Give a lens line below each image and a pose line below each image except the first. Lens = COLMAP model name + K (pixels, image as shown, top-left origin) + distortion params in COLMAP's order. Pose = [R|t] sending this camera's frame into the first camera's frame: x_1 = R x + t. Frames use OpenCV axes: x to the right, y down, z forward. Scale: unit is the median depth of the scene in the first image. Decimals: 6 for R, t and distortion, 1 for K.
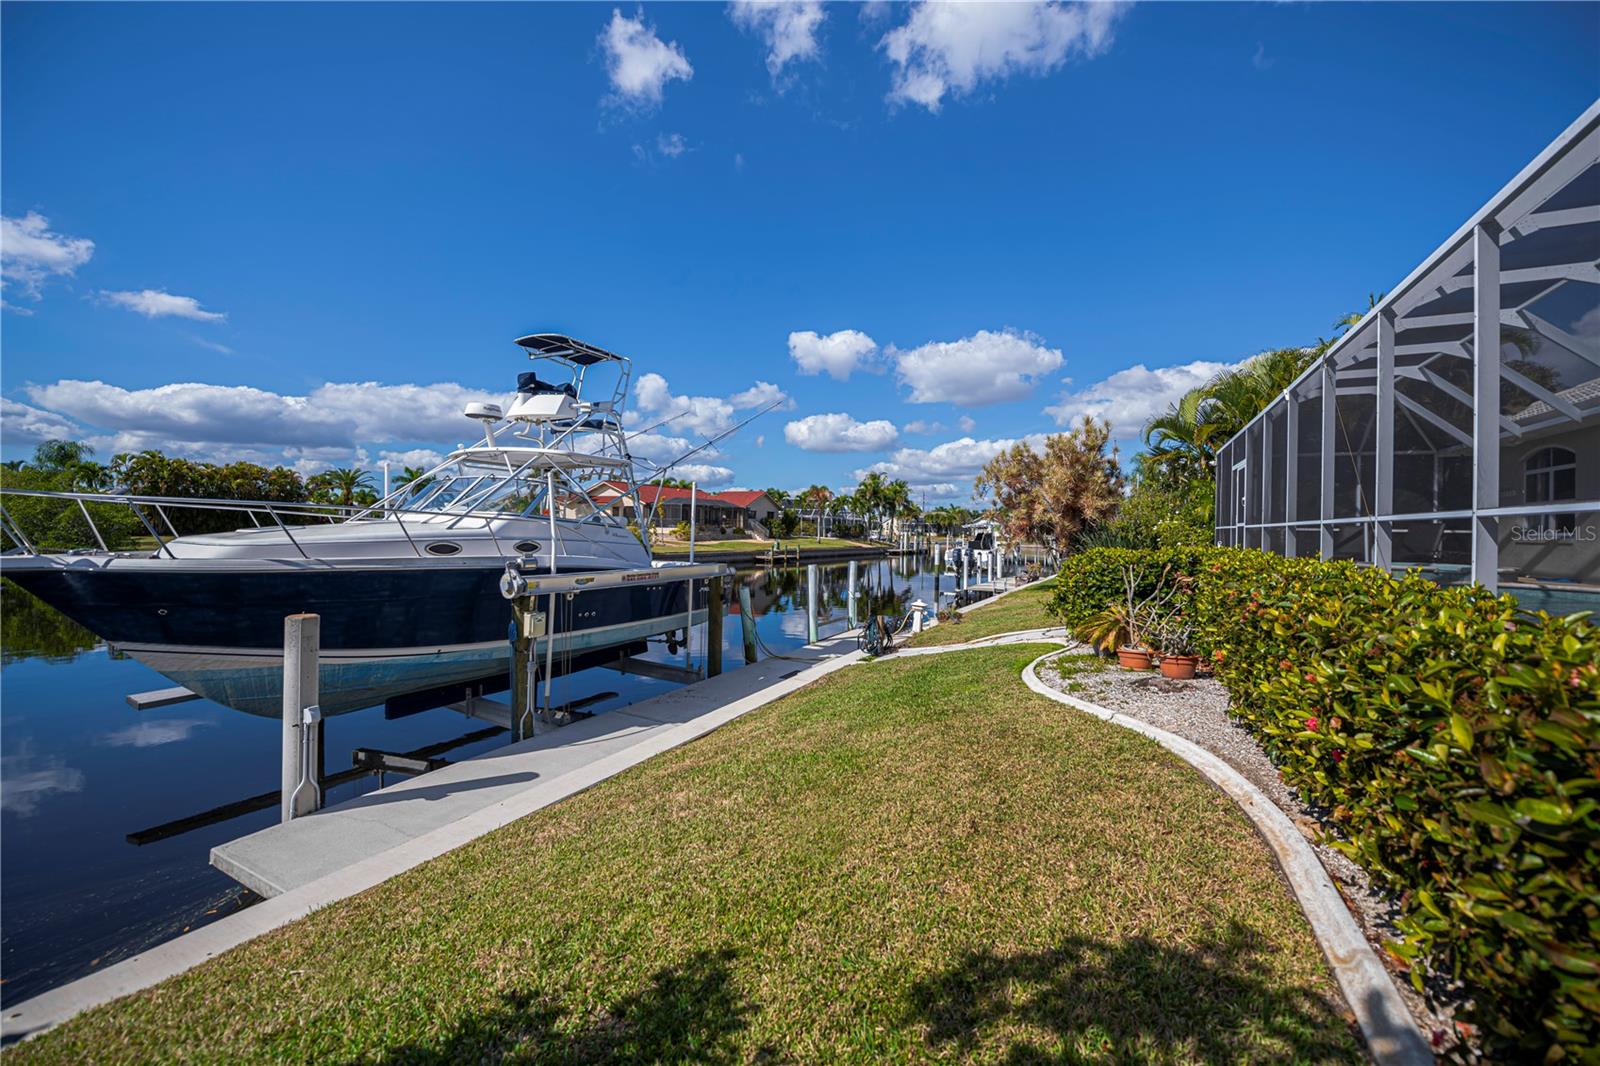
lens RADIAL K [[631.8, 0, 816.3], [0, 631.8, 545.5], [0, 0, 1]] dist [-0.000476, -0.000116]
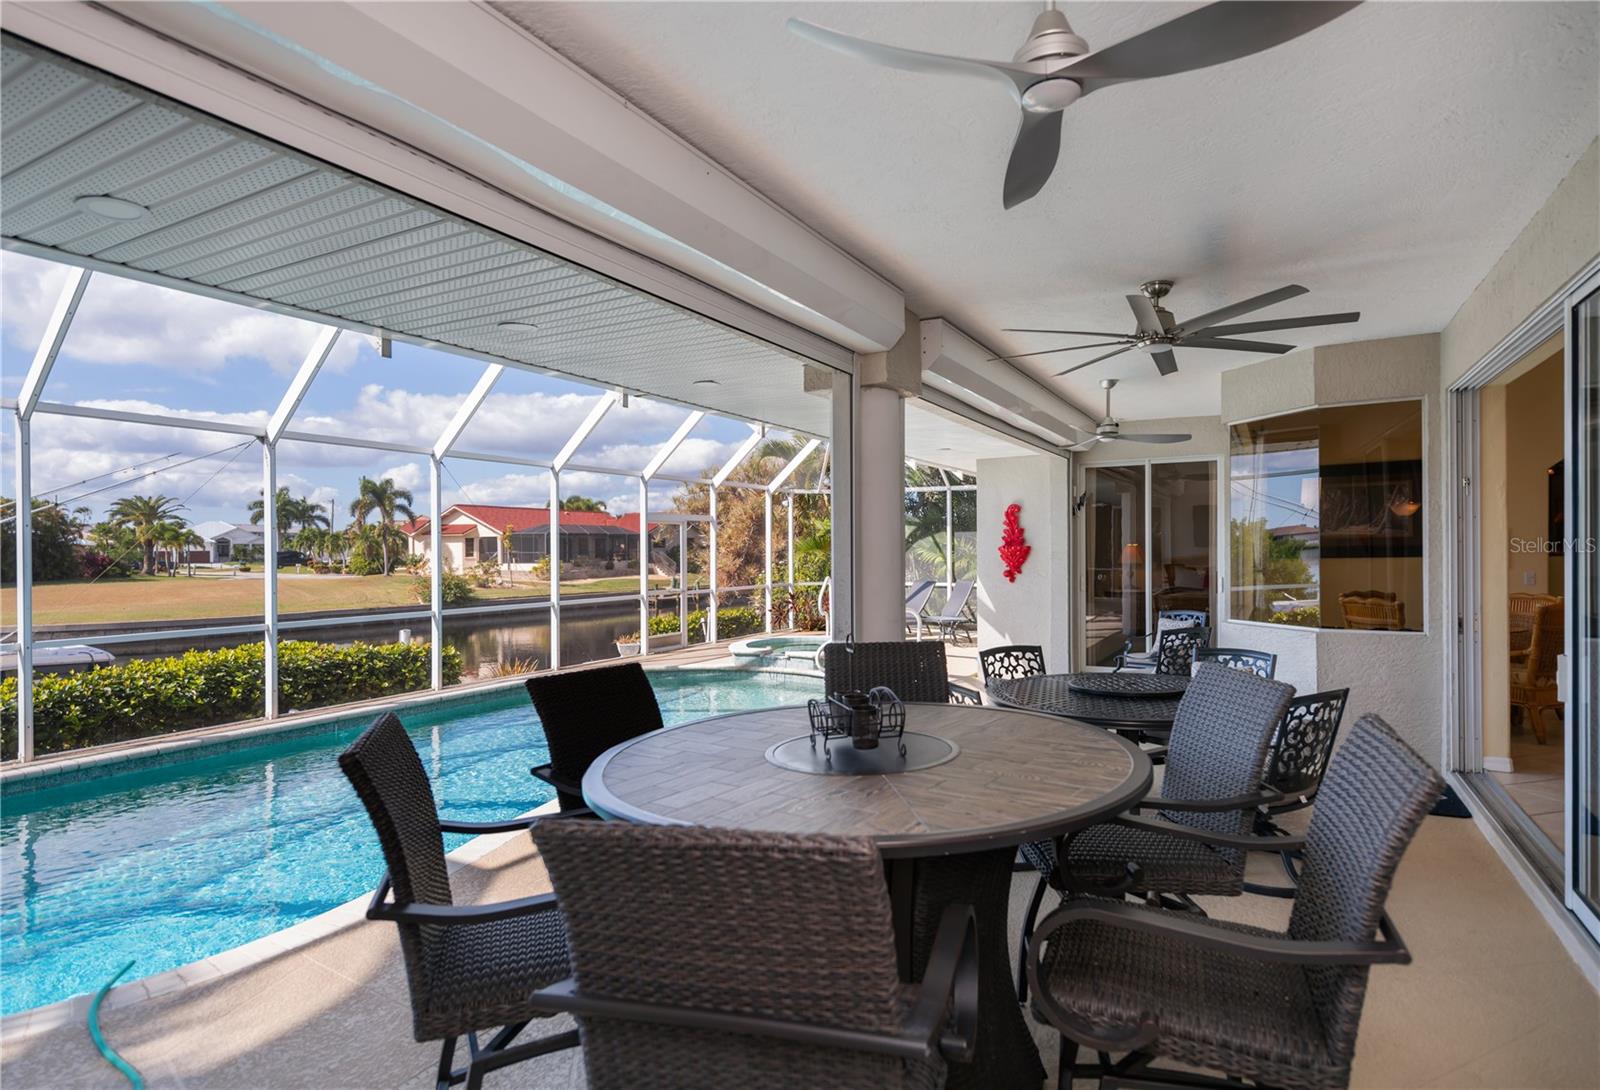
lens RADIAL K [[821.1, 0, 832.4], [0, 821.1, 551.9], [0, 0, 1]] dist [0.010560, -0.001513]
pose [[0.999607, -0.021032, -0.018526, 0.138733], [0.020563, 0.999472, -0.025145, -0.008147], [0.019045, 0.024754, 0.999512, -0.009315]]
